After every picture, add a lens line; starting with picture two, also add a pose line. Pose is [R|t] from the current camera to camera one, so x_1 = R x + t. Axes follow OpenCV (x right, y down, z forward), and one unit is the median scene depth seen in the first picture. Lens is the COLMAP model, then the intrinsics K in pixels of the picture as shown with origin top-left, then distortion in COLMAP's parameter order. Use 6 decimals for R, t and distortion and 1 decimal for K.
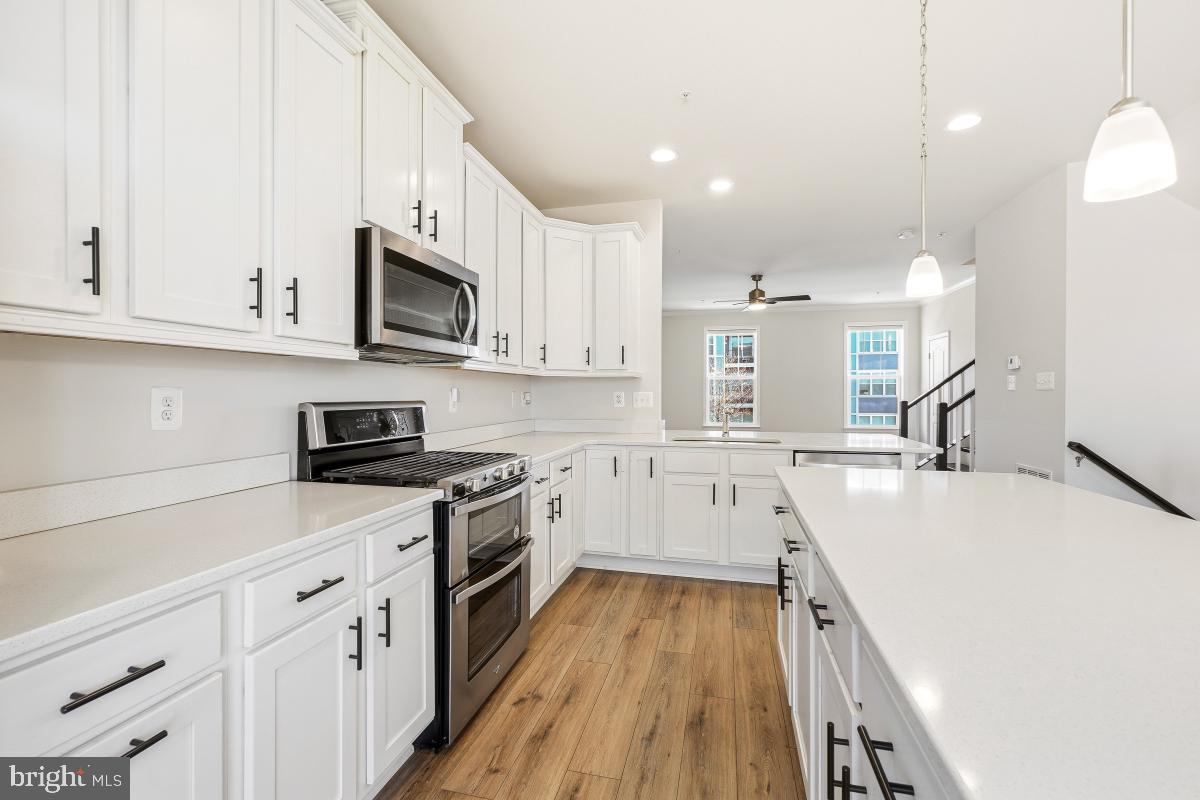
lens RADIAL K [[517.7, 0, 599.6], [0, 517.7, 392.3], [0, 0, 1]] dist [0.001539, 0.000264]
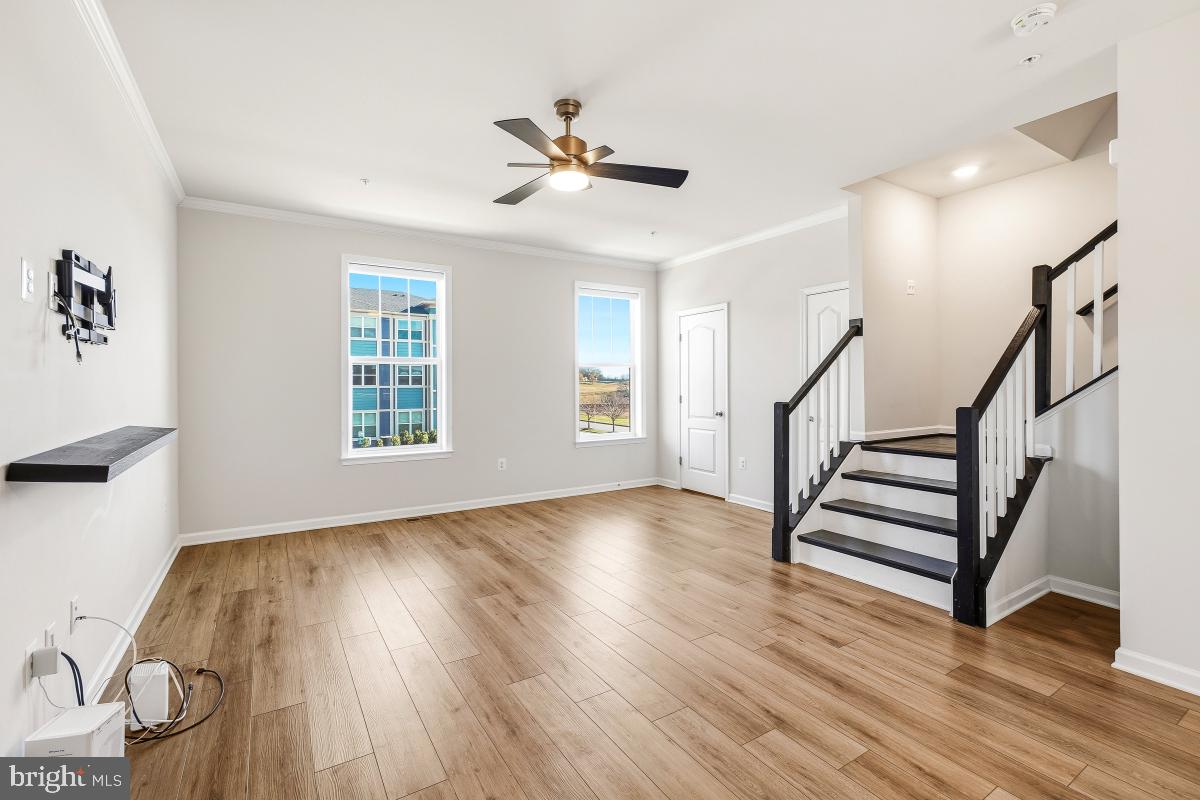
lens RADIAL K [[534.4, 0, 616.8], [0, 534.4, 386.9], [0, 0, 1]] dist [-0.000979, 0.000613]
pose [[0.685575, -0.006434, 0.727974, 0.060066], [0.005611, 0.999978, 0.003554, -0.008562], [-0.727980, 0.001648, 0.685596, 1.794395]]
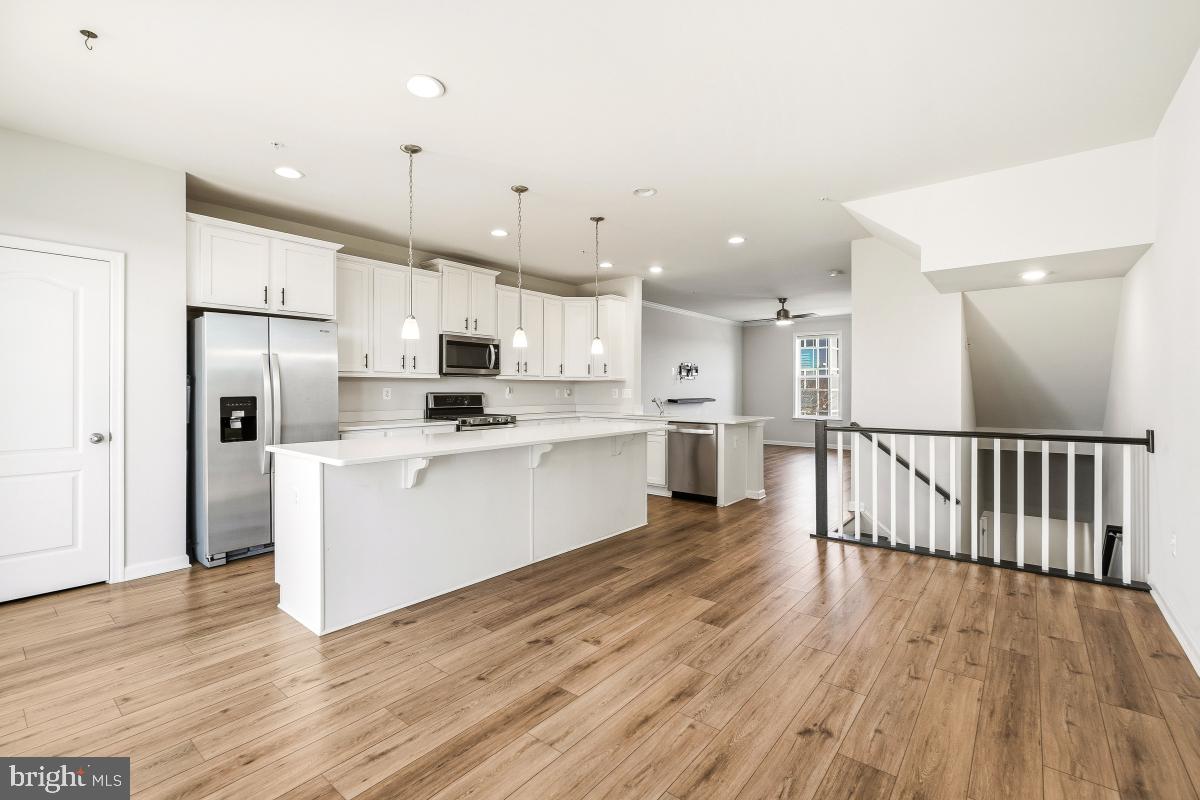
lens RADIAL K [[534.4, 0, 616.8], [0, 534.4, 386.9], [0, 0, 1]] dist [-0.000979, 0.000613]
pose [[0.916163, 0.000838, -0.400806, 1.196845], [-0.002020, 0.999995, -0.002527, -0.004604], [0.400802, 0.003125, 0.916160, -0.993952]]
